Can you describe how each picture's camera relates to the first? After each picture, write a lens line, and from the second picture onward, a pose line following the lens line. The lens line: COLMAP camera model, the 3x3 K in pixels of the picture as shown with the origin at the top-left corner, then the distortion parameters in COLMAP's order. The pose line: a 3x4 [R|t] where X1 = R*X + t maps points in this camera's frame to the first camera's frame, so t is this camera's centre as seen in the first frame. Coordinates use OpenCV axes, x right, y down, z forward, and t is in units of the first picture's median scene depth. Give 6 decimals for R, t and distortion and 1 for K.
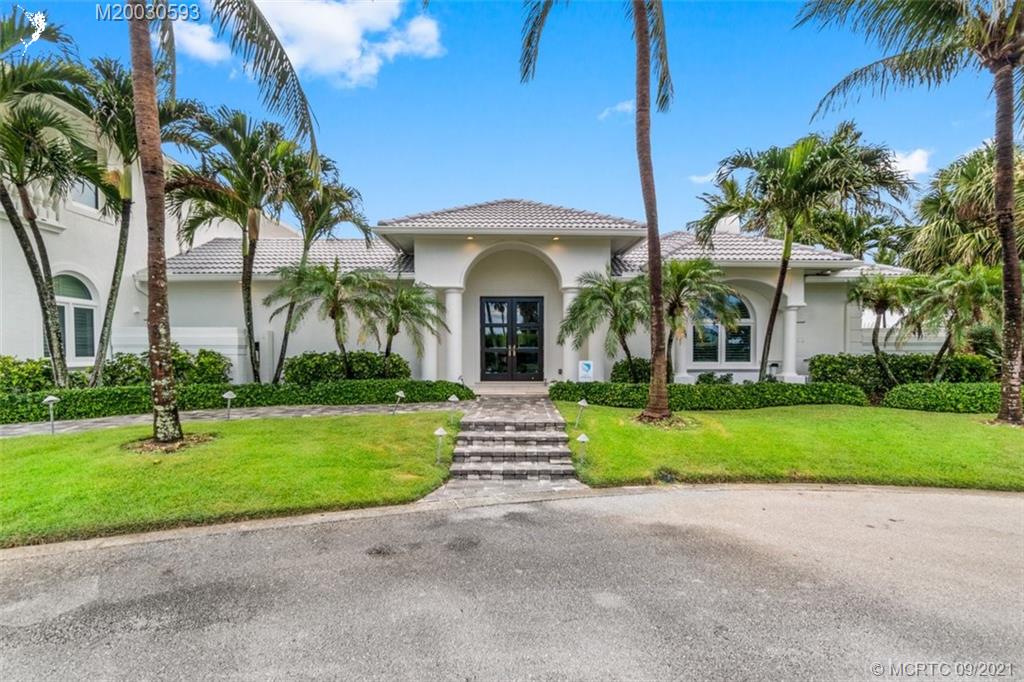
lens RADIAL K [[470.6, 0, 511.2], [0, 470.6, 349.3], [0, 0, 1]] dist [-0.002800, 0.000056]
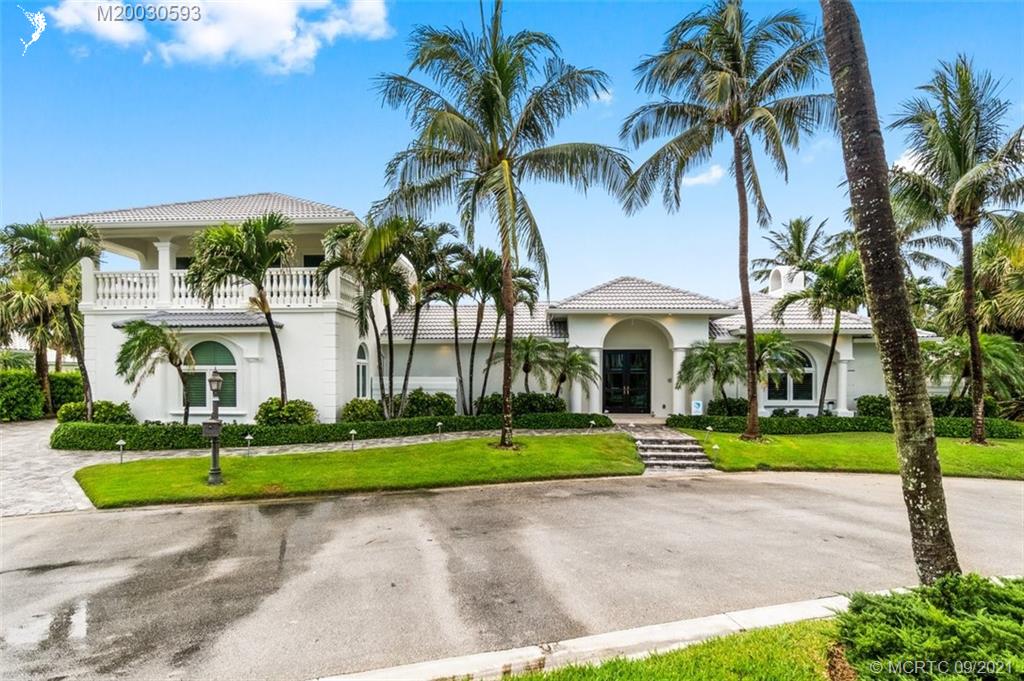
lens RADIAL K [[540.6, 0, 497.5], [0, 540.6, 364.3], [0, 0, 1]] dist [-0.005355, 0.001073]
pose [[0.997897, 0.000591, -0.064822, -0.331042], [-0.001502, 0.999901, -0.014011, -0.060963], [0.064807, 0.014079, 0.997798, -0.686805]]
